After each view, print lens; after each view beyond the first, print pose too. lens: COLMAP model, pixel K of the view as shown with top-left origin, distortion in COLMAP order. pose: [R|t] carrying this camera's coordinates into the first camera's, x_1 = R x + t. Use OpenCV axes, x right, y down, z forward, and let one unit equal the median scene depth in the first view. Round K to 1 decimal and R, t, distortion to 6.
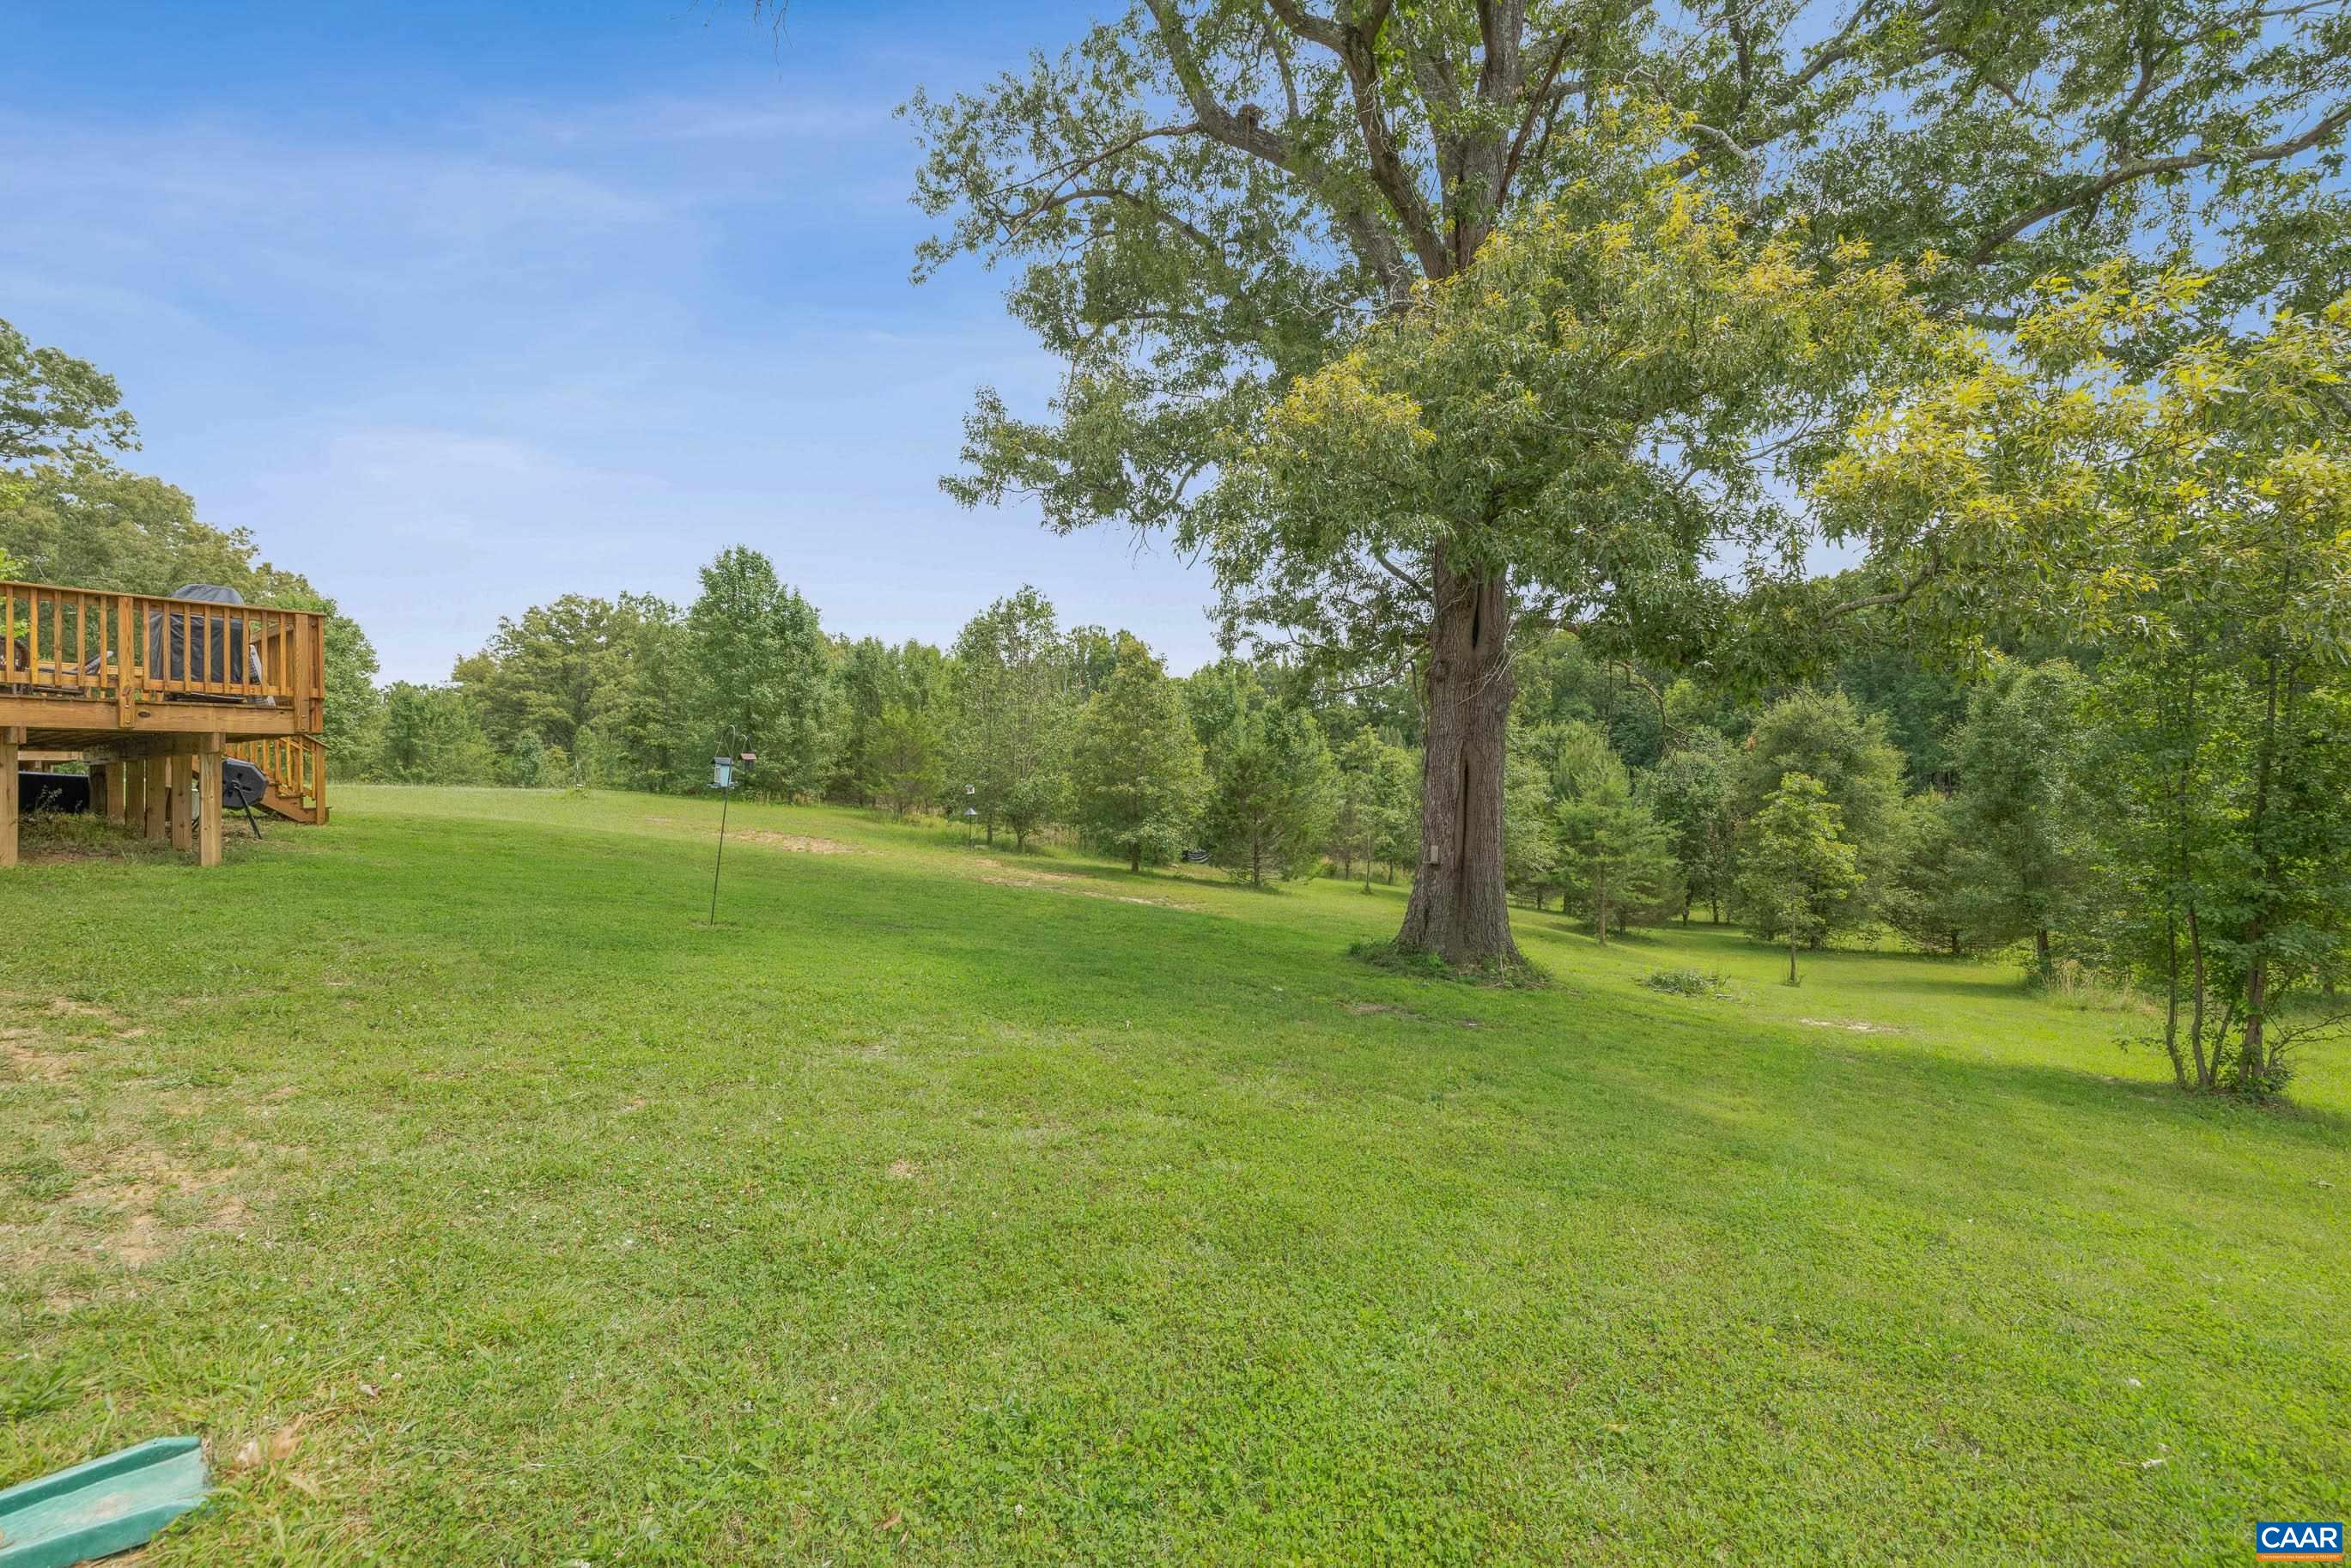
lens RADIAL K [[980.2, 0, 1177.8], [0, 980.2, 782.4], [0, 0, 1]] dist [-0.000278, -0.000079]
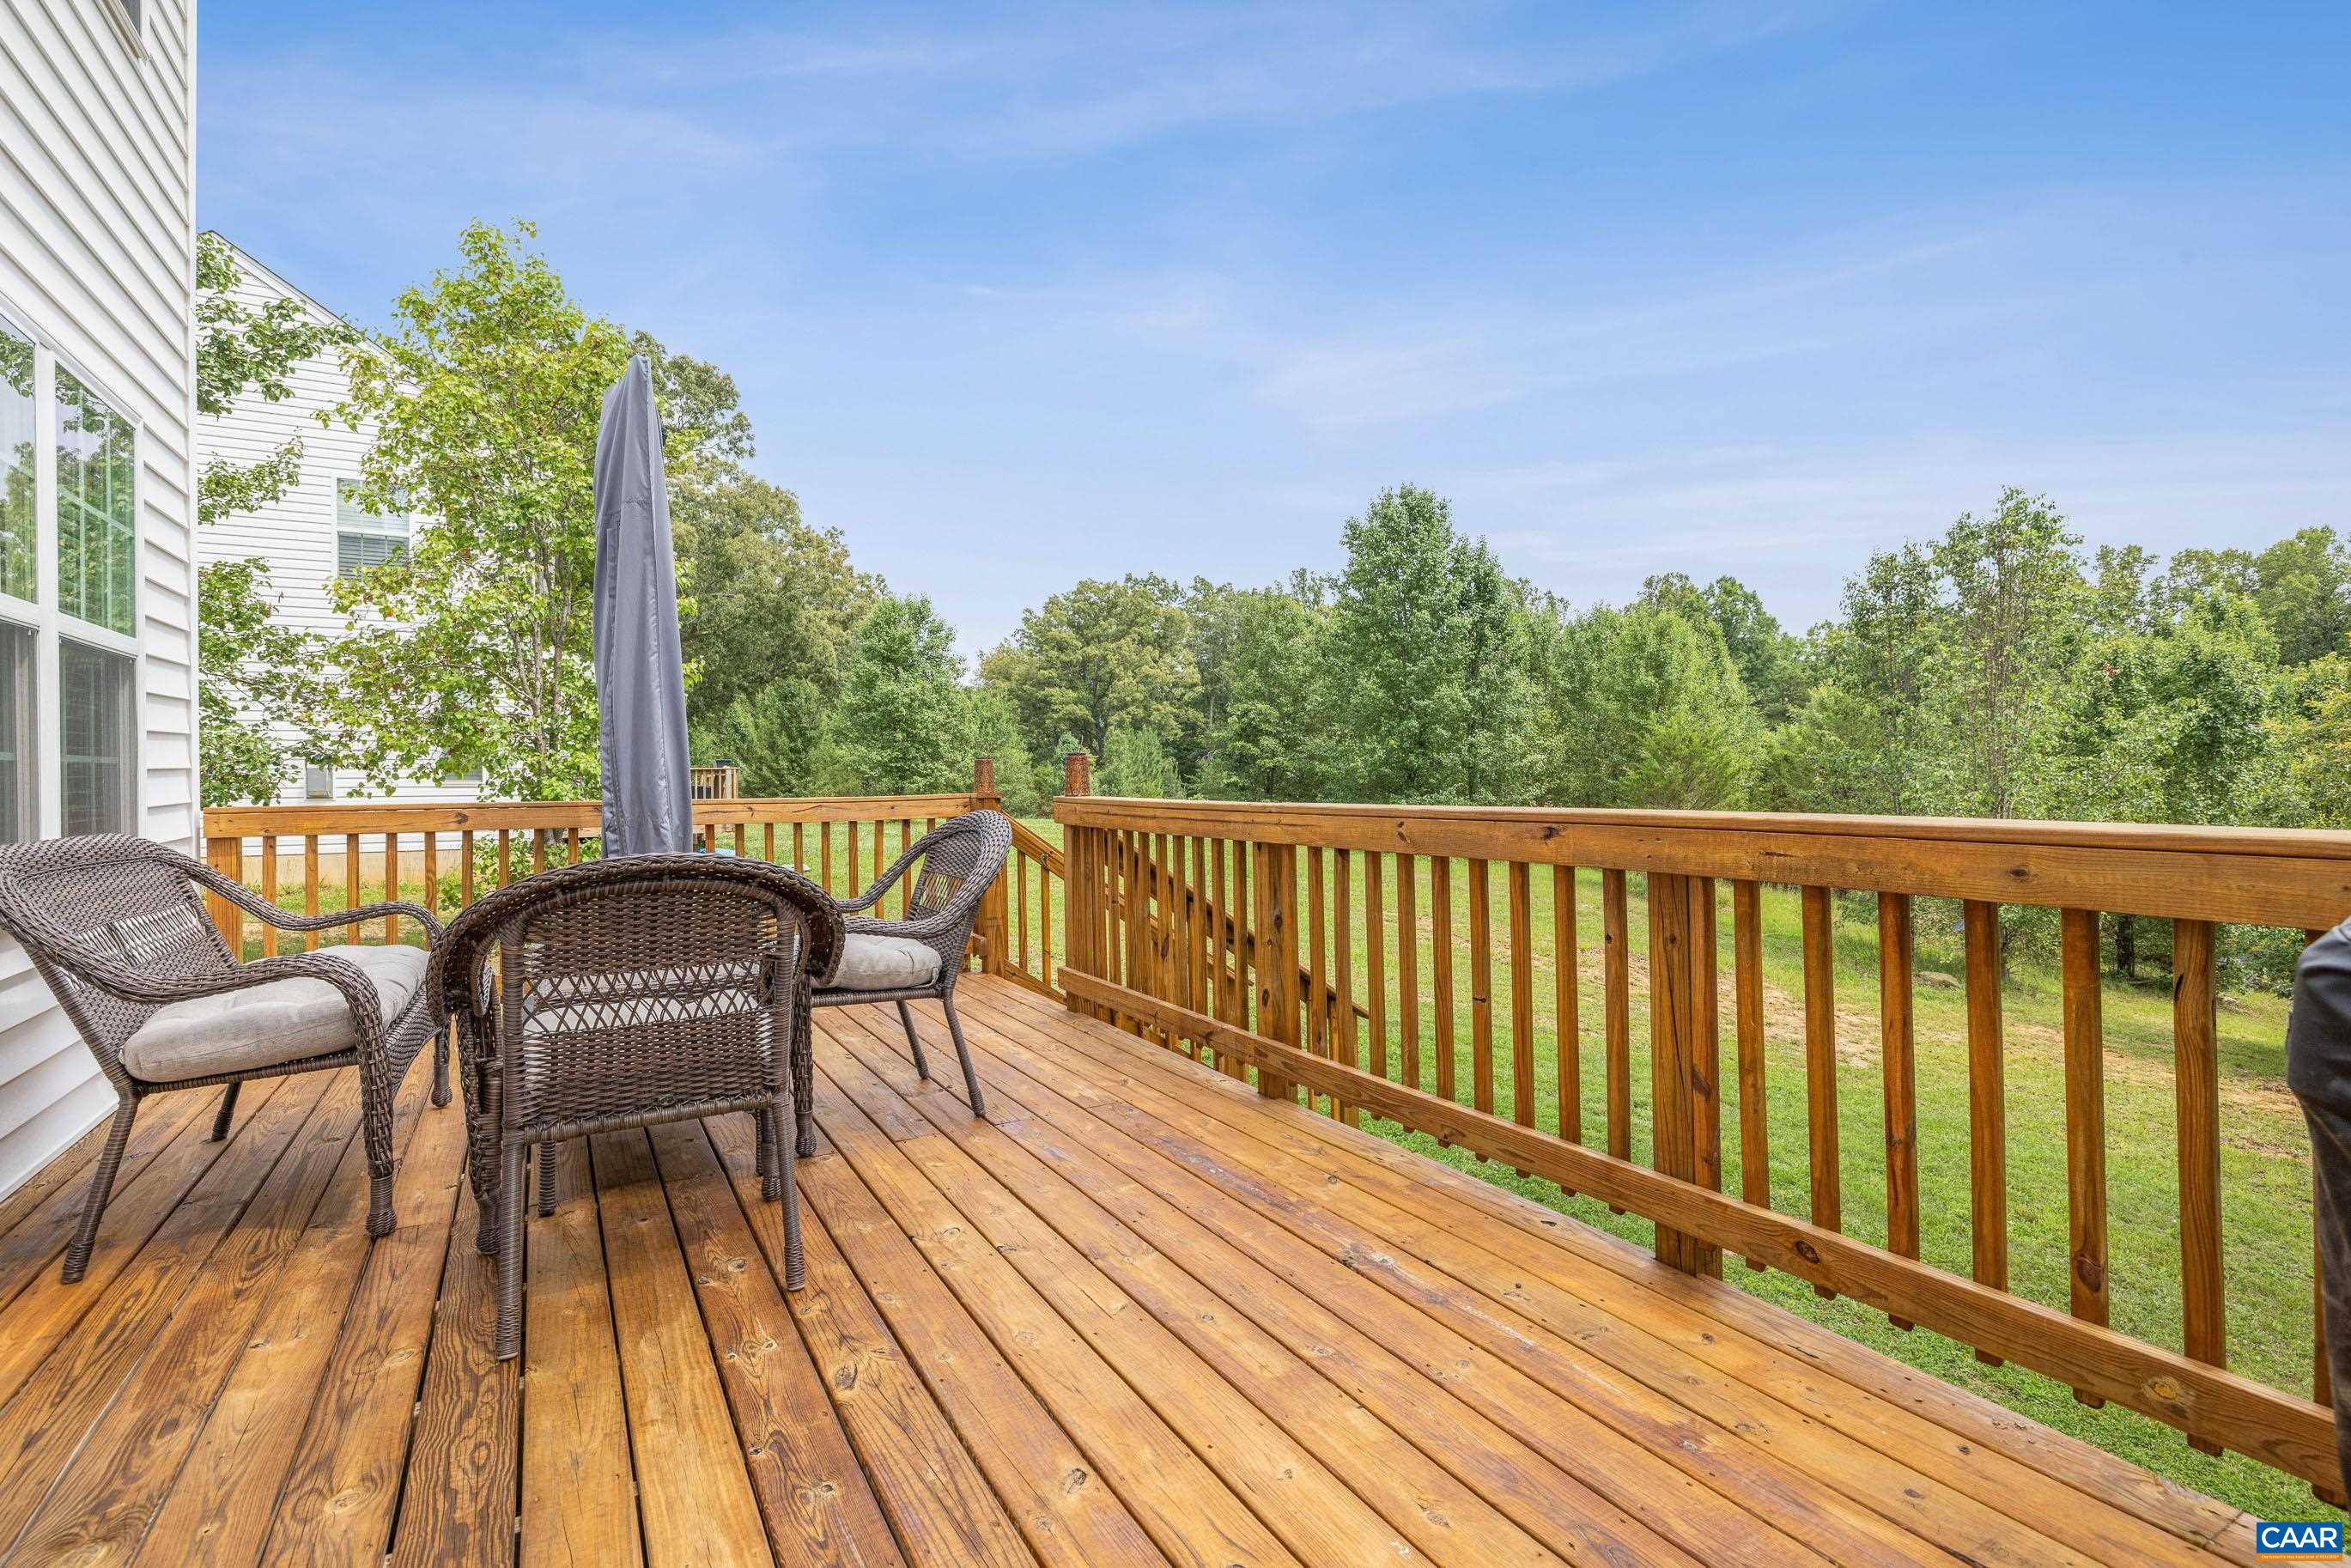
lens RADIAL K [[1131.5, 0, 1175.5], [0, 1131.5, 784.0], [0, 0, 1]] dist [0.035724, 0.000327]
pose [[0.905268, 0.001387, -0.424839, -0.227375], [0.004867, 0.999895, 0.013635, -0.036651], [0.424814, -0.014411, 0.905166, 0.177187]]
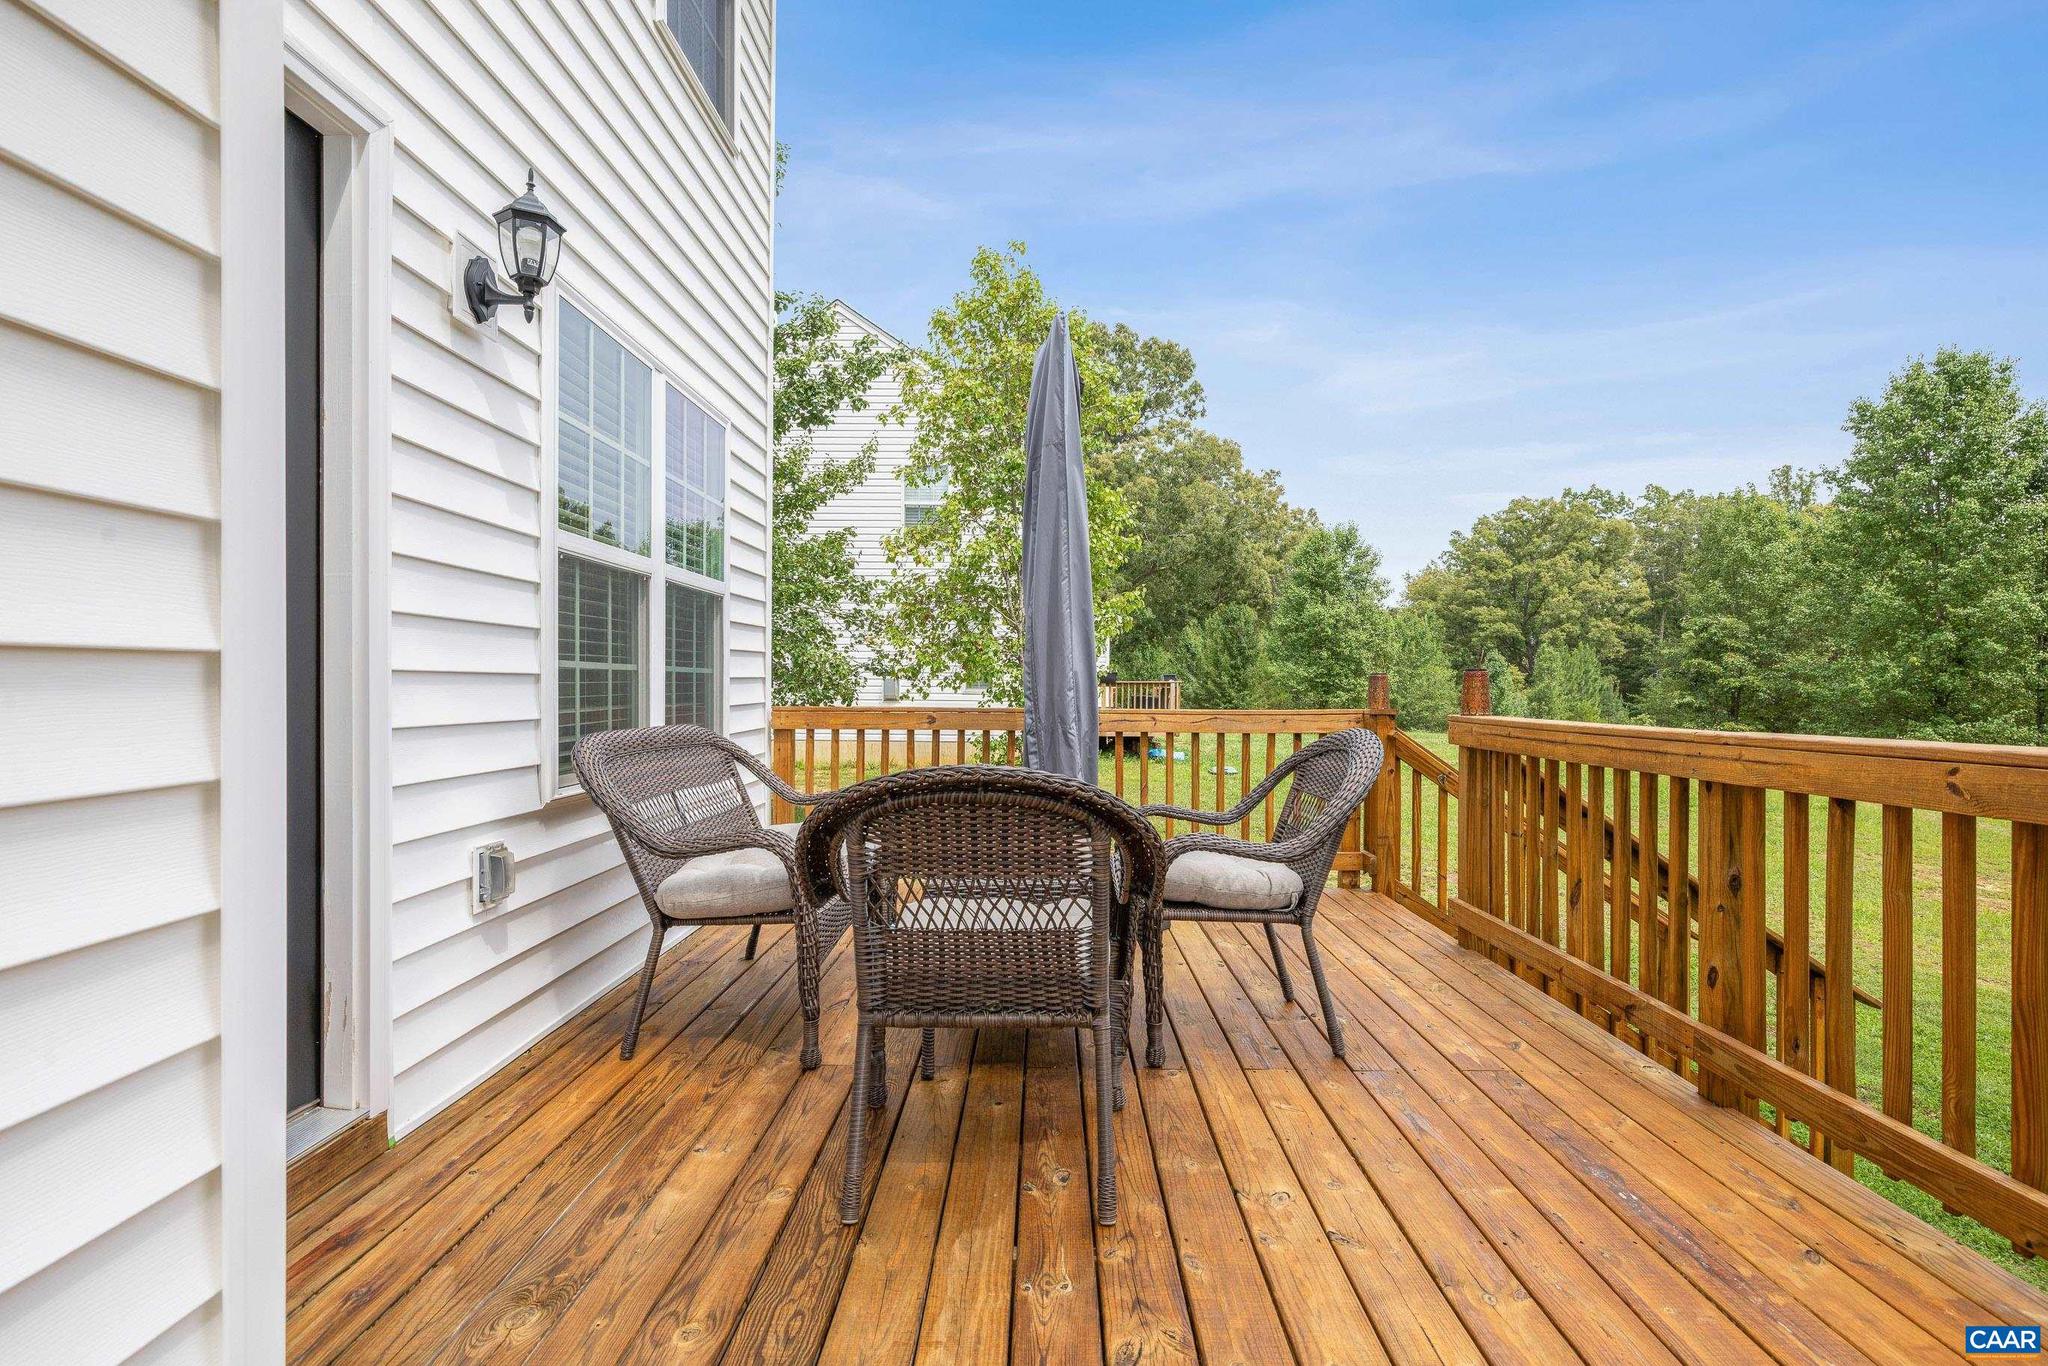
lens RADIAL K [[1006.8, 0, 1028.7], [0, 1006.8, 707.8], [0, 0, 1]] dist [-0.000327, 0.001857]
pose [[0.566810, 0.024466, -0.823485, -0.233056], [-0.007247, 0.999668, 0.024712, -0.036636], [0.823817, -0.008040, 0.566799, 0.194135]]
